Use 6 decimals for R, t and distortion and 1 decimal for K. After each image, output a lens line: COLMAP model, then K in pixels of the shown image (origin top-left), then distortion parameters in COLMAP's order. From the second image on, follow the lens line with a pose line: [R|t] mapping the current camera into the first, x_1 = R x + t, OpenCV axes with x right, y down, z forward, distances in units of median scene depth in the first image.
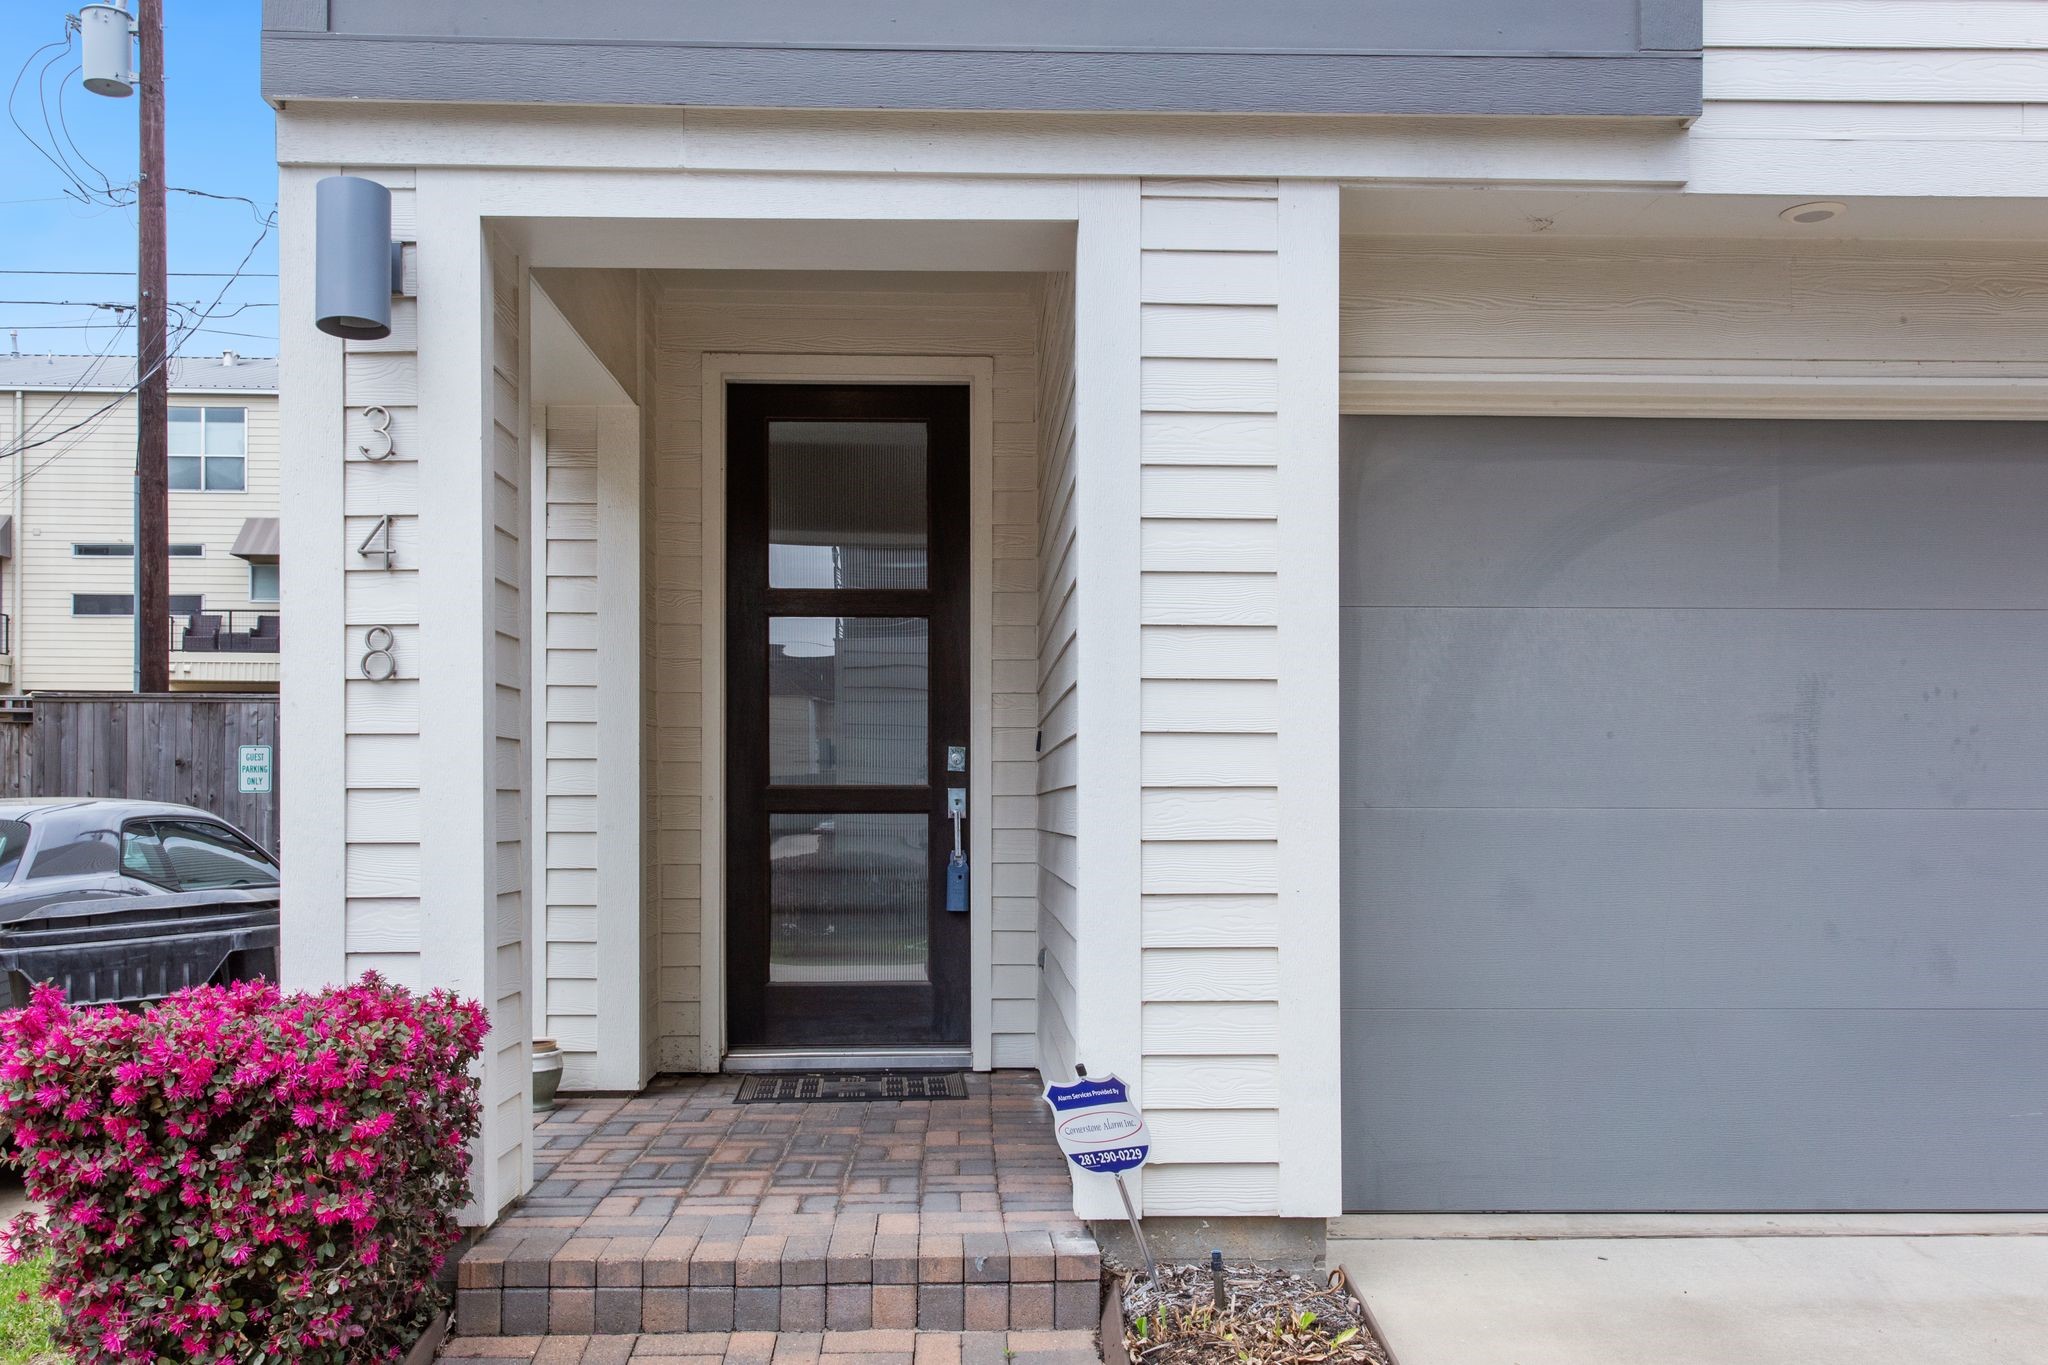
lens RADIAL K [[1709.8, 0, 1020.8], [0, 1709.8, 799.9], [0, 0, 1]] dist [0.029001, -0.005589]
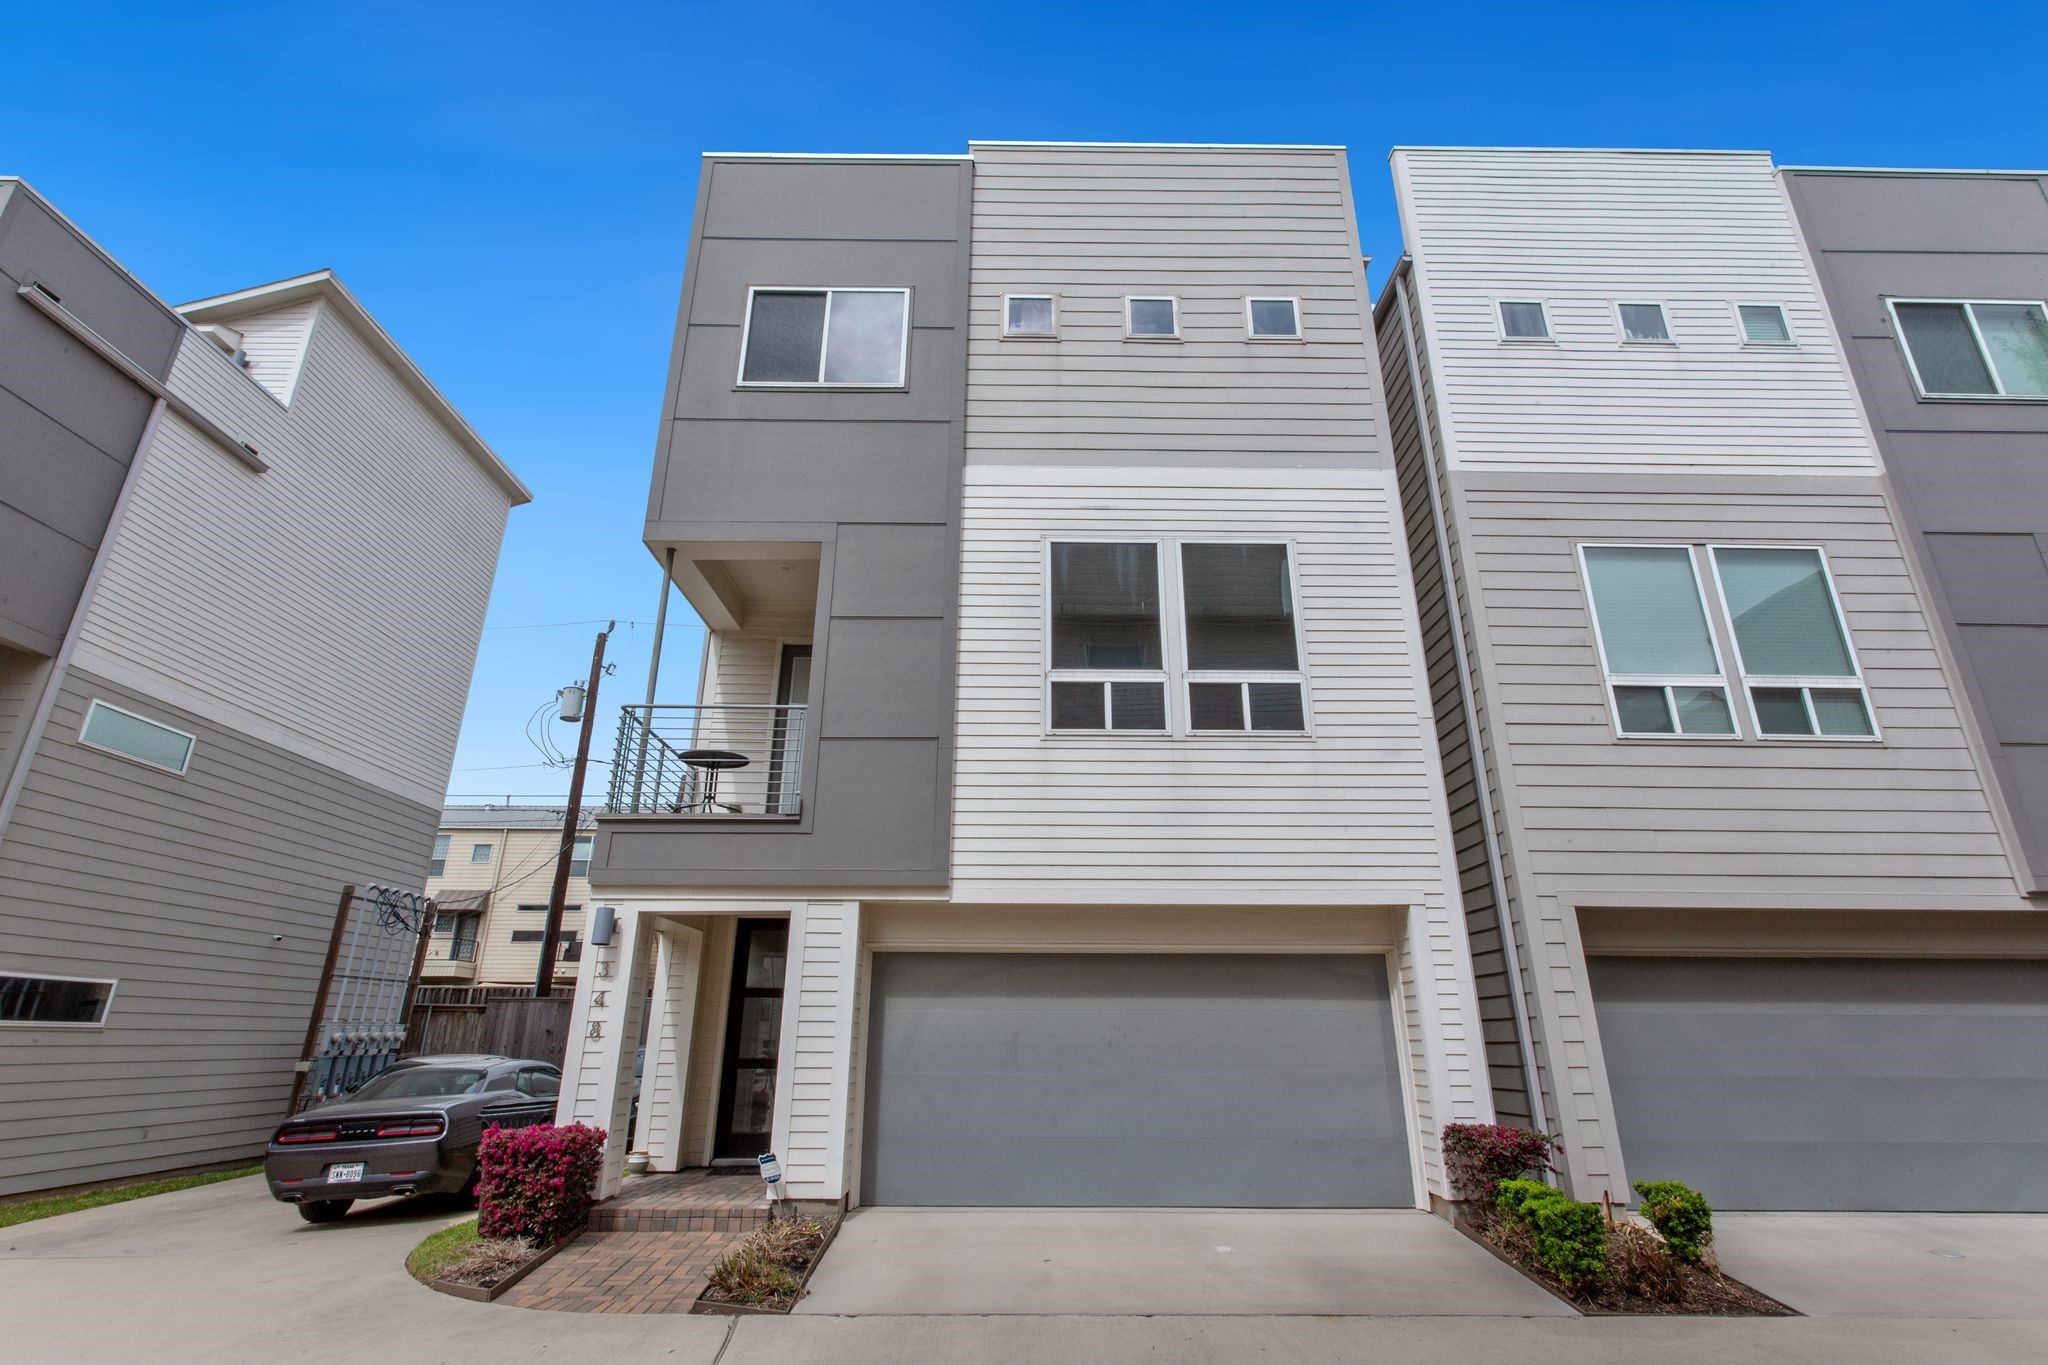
lens RADIAL K [[981.7, 0, 1032.8], [0, 981.7, 679.7], [0, 0, 1]] dist [0.001312, 0.001571]
pose [[0.999744, -0.005605, -0.021937, 0.622569], [-0.002200, 0.940248, -0.340483, -0.072956], [0.022534, 0.340444, 0.939995, -1.235810]]
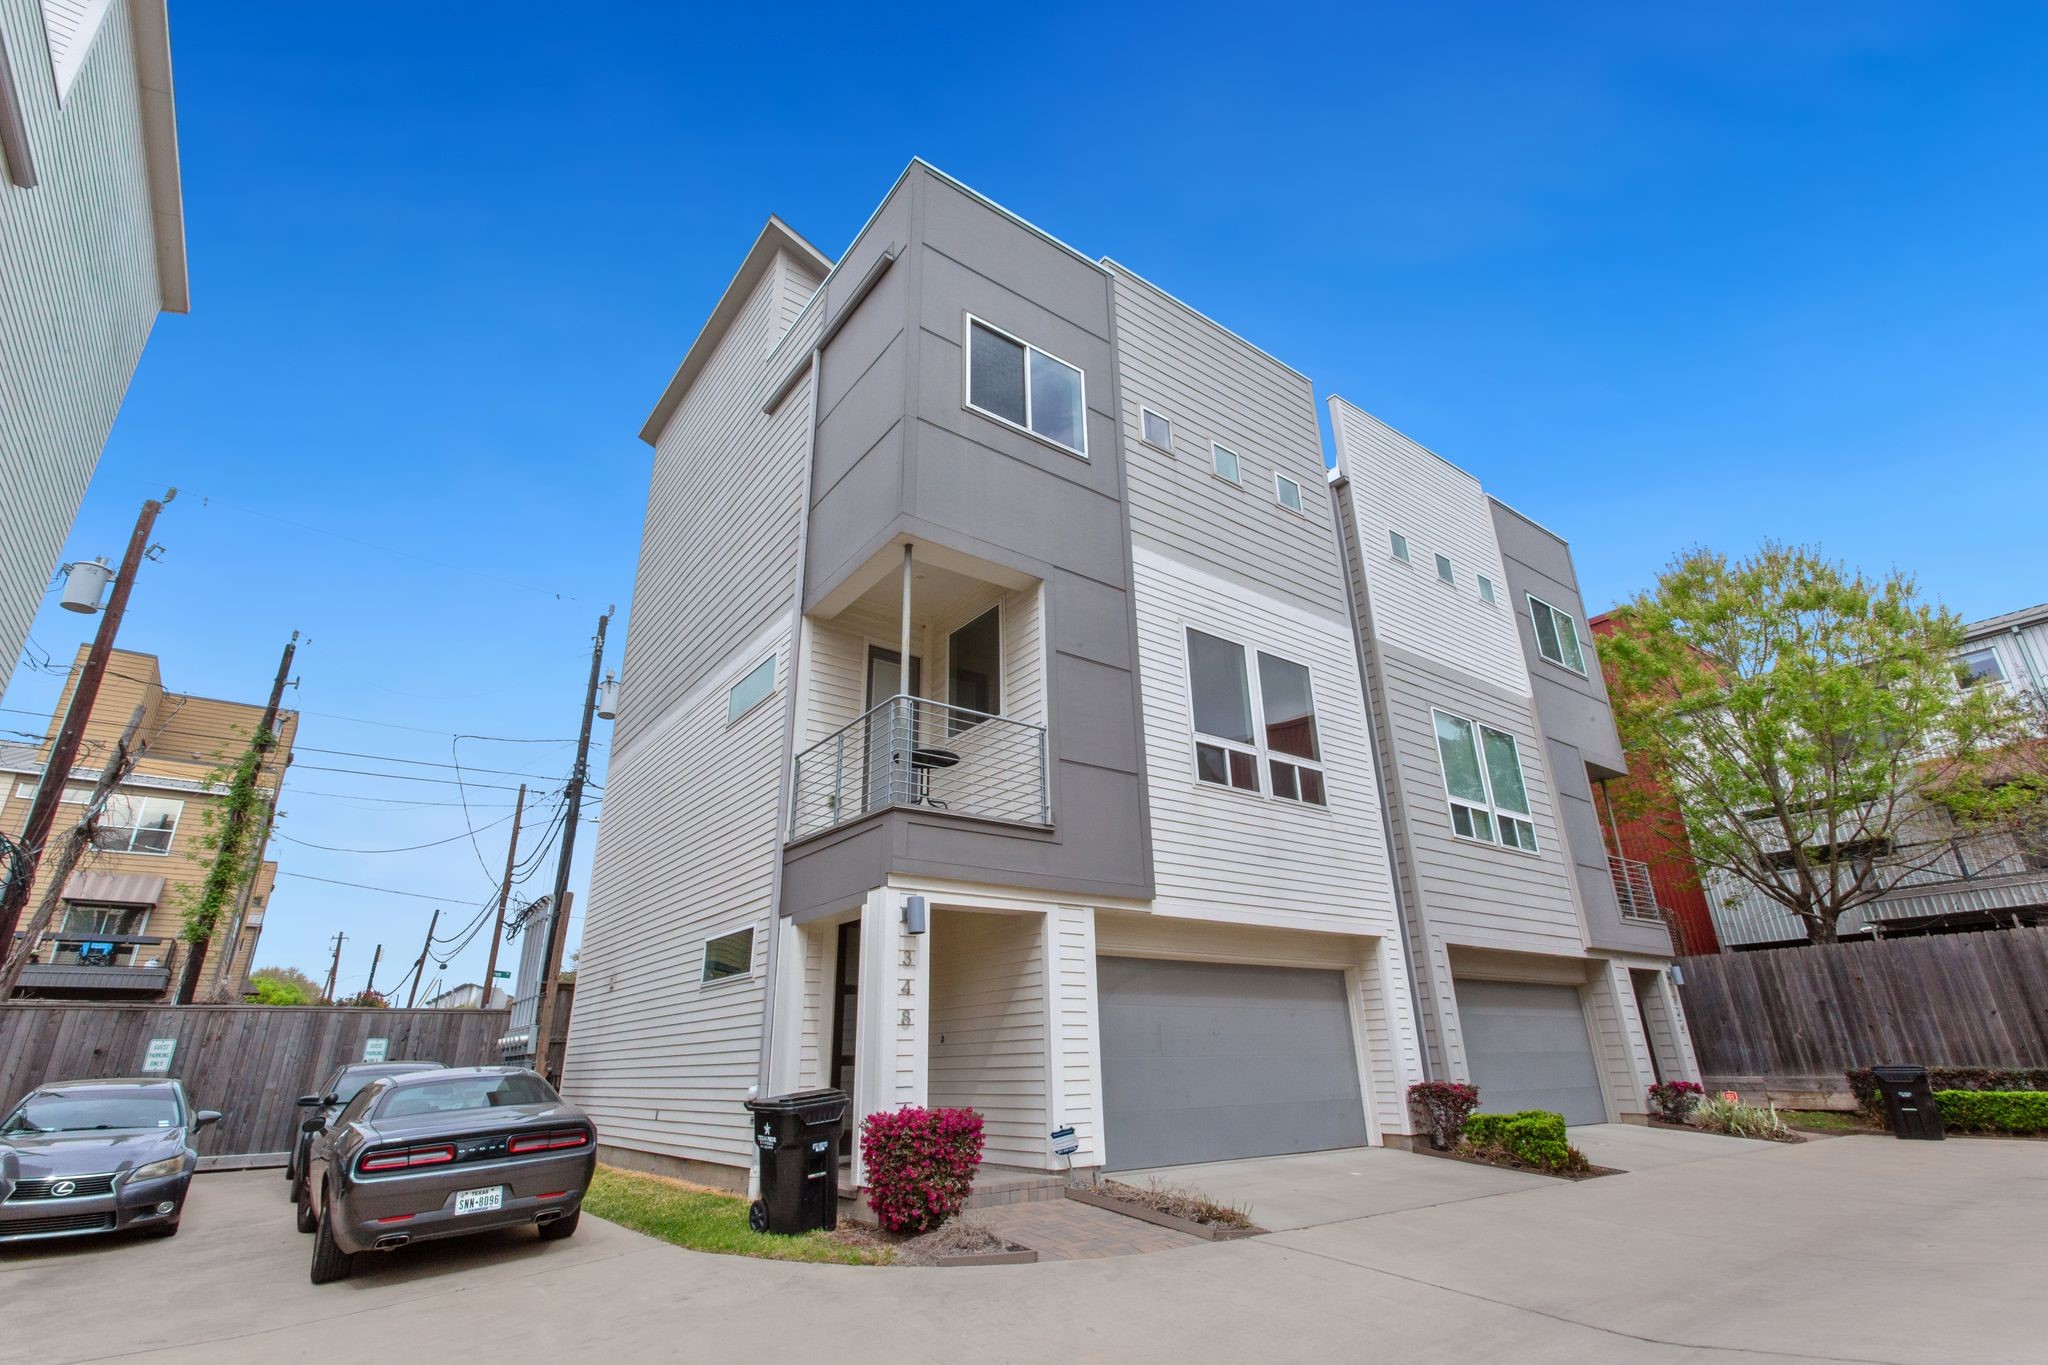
lens RADIAL K [[981.7, 0, 1038.2], [0, 981.7, 676.6], [0, 0, 1]] dist [0.001312, 0.001571]
pose [[0.816839, 0.196773, 0.542268, -1.420543], [0.018010, 0.930867, -0.364914, 0.011015], [-0.576584, 0.307842, 0.756825, -1.020403]]
